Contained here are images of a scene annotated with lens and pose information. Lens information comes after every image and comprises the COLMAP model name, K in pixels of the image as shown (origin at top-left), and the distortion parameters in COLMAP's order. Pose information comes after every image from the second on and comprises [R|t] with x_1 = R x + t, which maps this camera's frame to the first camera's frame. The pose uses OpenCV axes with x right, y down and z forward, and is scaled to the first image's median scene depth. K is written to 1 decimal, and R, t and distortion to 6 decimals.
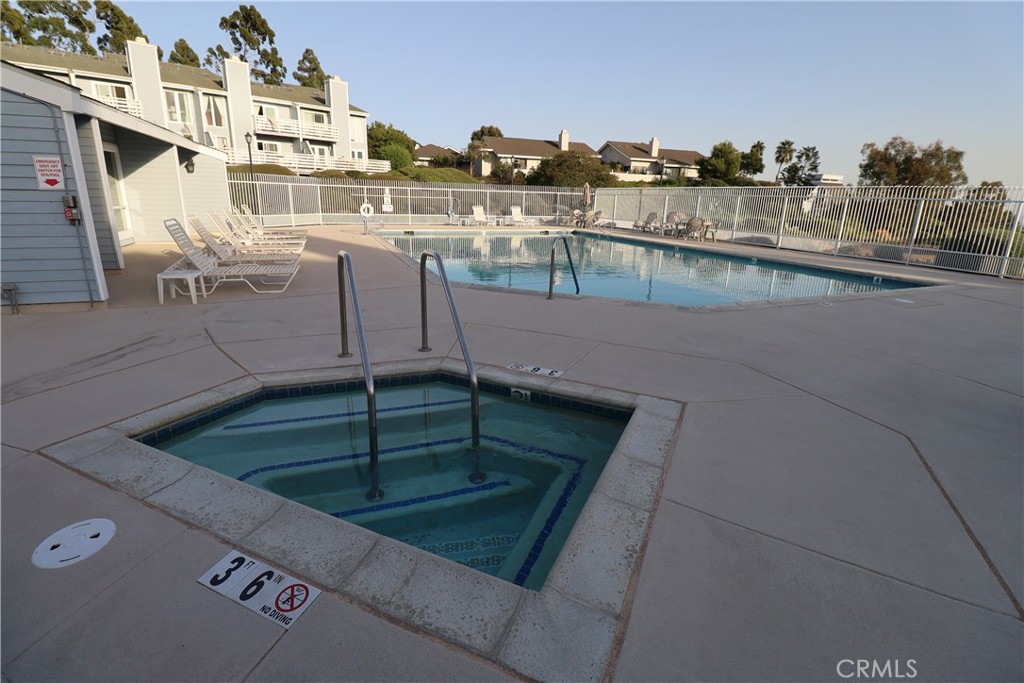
lens RADIAL K [[477.6, 0, 520.4], [0, 477.6, 335.2], [0, 0, 1]] dist [-0.005357, -0.008345]
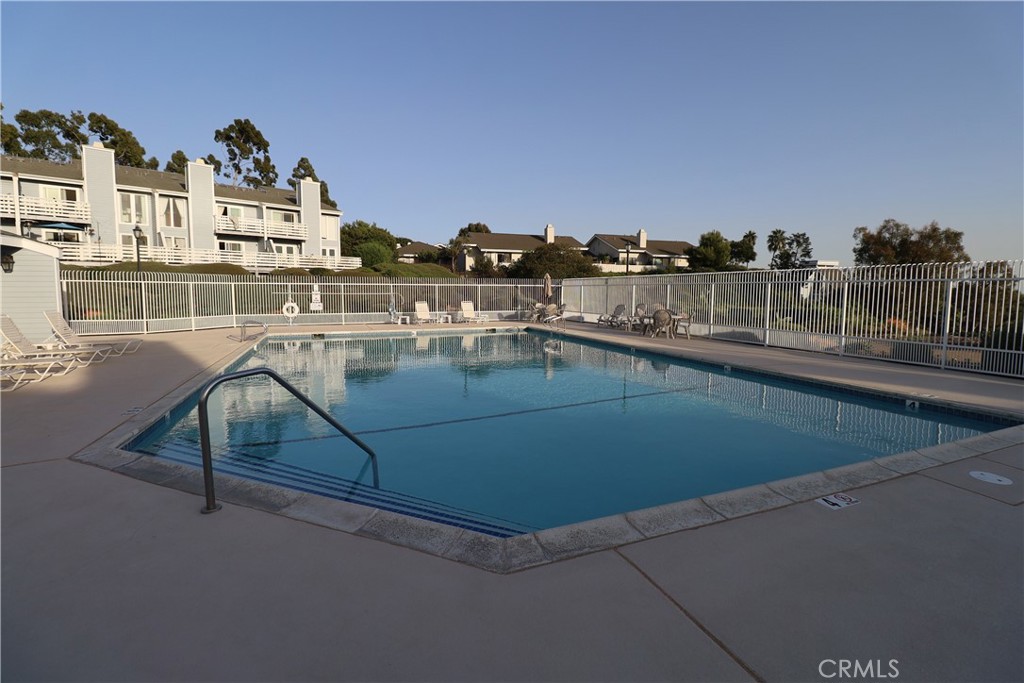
lens RADIAL K [[477.6, 0, 521.8], [0, 477.6, 336.2], [0, 0, 1]] dist [-0.005357, -0.008345]
pose [[0.999645, -0.023055, -0.013387, 0.058051], [0.020184, 0.982548, -0.184912, -0.023657], [0.017417, 0.184576, 0.982664, 0.084468]]
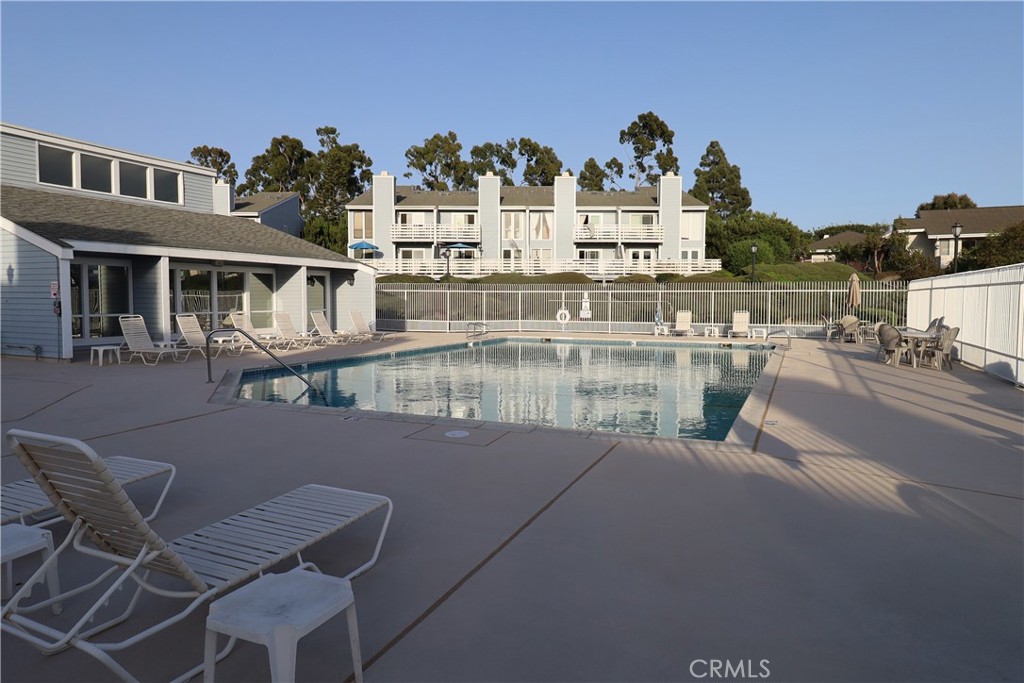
lens RADIAL K [[634.0, 0, 511.7], [0, 634.0, 340.3], [0, 0, 1]] dist [0.007840, 0.001895]
pose [[0.677721, 0.021515, -0.735005, 0.260322], [-0.187653, 0.971535, -0.144590, -0.014153], [0.710972, 0.235918, 0.662467, 0.077292]]
